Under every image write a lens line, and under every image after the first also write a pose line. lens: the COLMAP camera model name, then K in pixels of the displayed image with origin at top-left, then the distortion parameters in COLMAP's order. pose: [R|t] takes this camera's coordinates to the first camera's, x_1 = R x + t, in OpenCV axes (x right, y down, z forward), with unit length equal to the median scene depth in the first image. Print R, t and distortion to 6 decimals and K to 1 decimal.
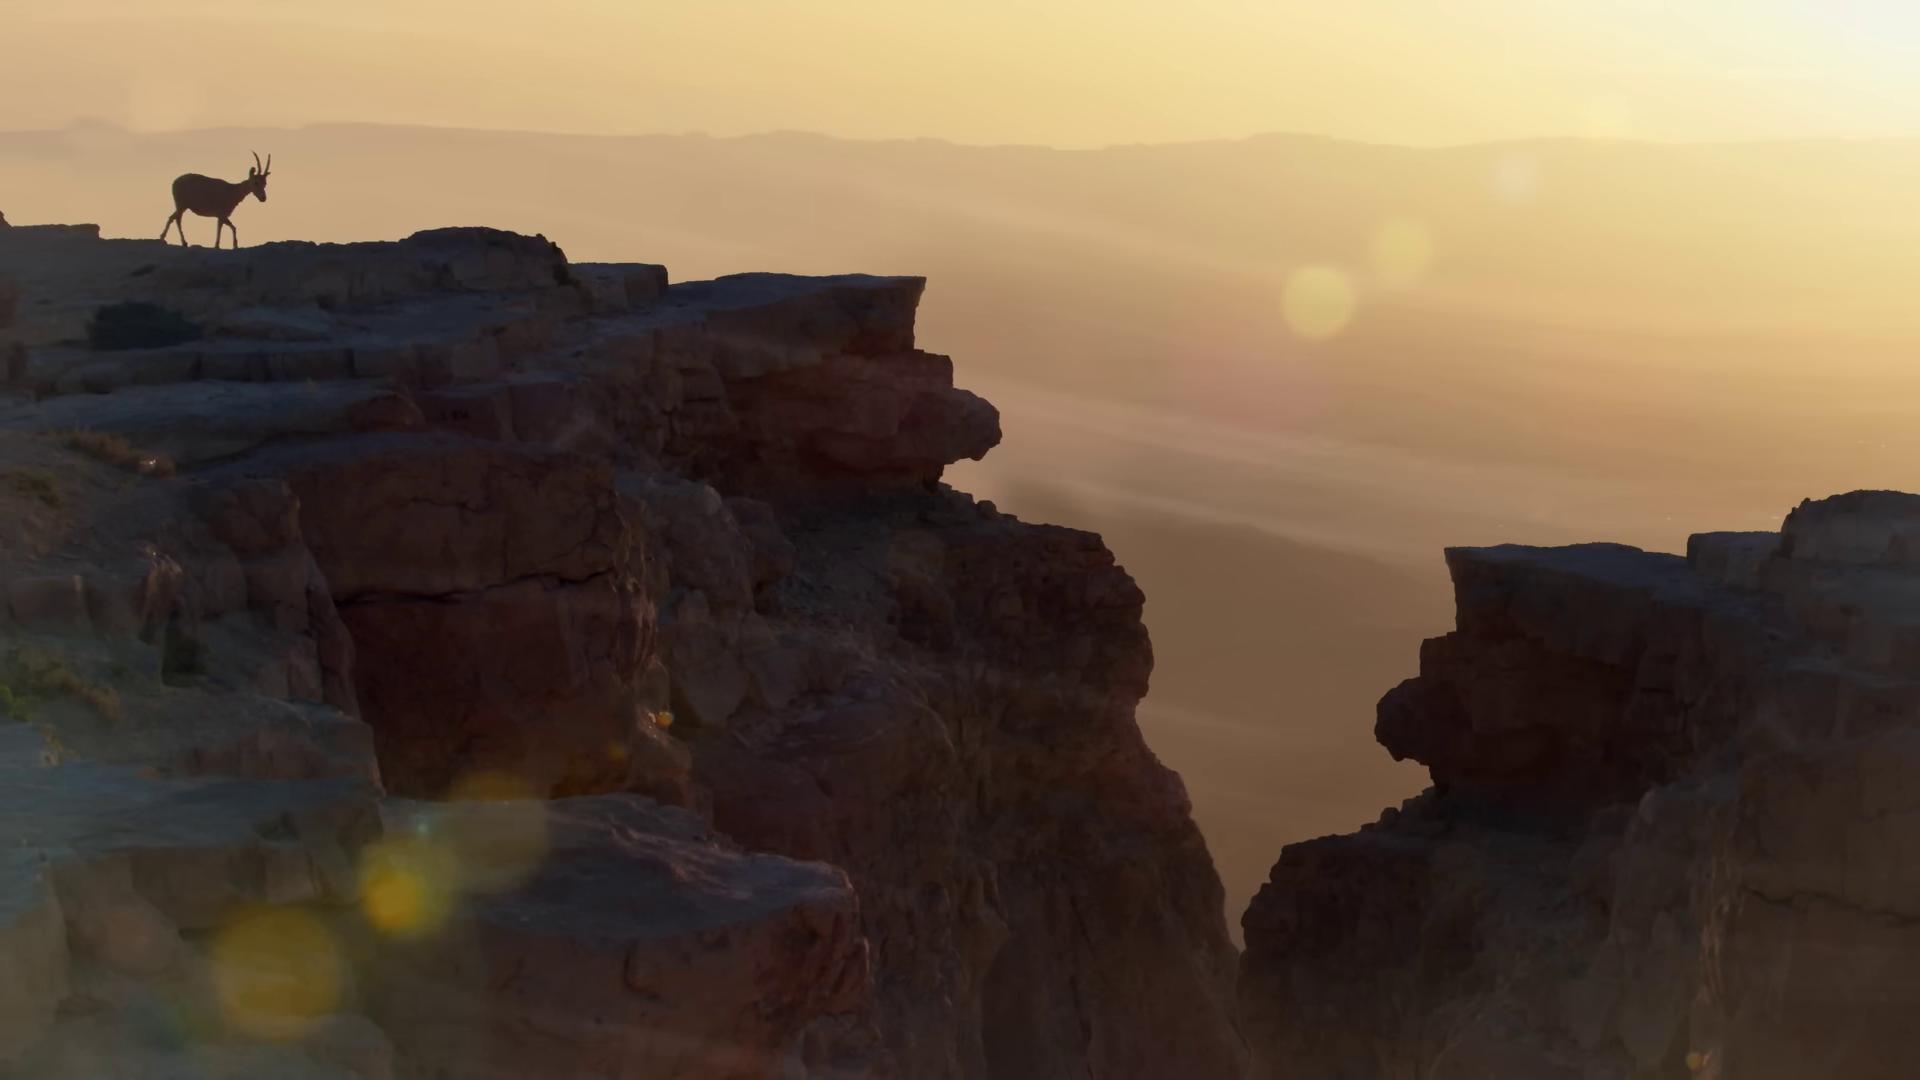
lens RADIAL K [[1858.3, 0, 959.8], [0, 1858.3, 540.9], [0, 0, 1]] dist [0.002715, 0.000000]
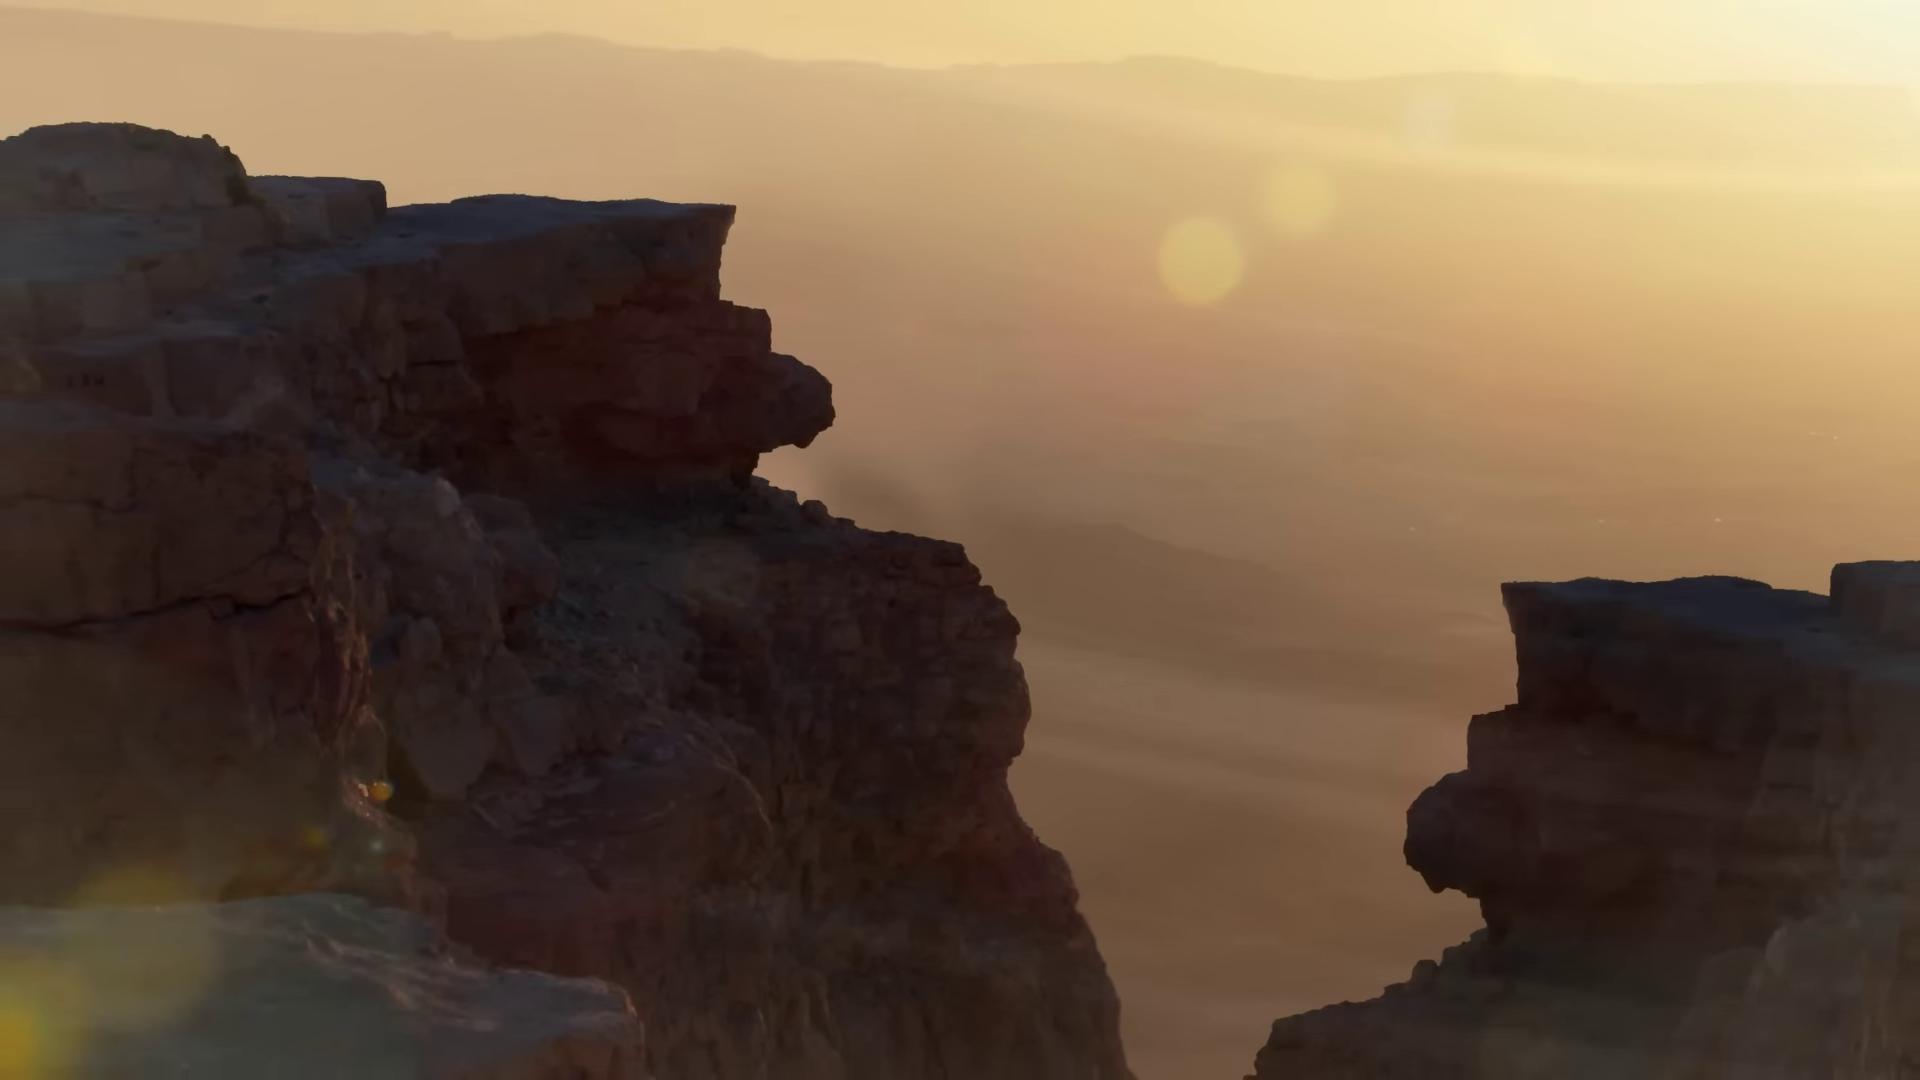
lens RADIAL K [[1858.3, 0, 960.5], [0, 1858.3, 537.9], [0, 0, 1]] dist [0.002715, 0.000000]
pose [[0.993471, 0.002886, 0.114050, -0.013239], [-0.003814, 0.999961, 0.007918, -0.012605], [-0.114023, -0.008302, 0.993443, 0.235078]]
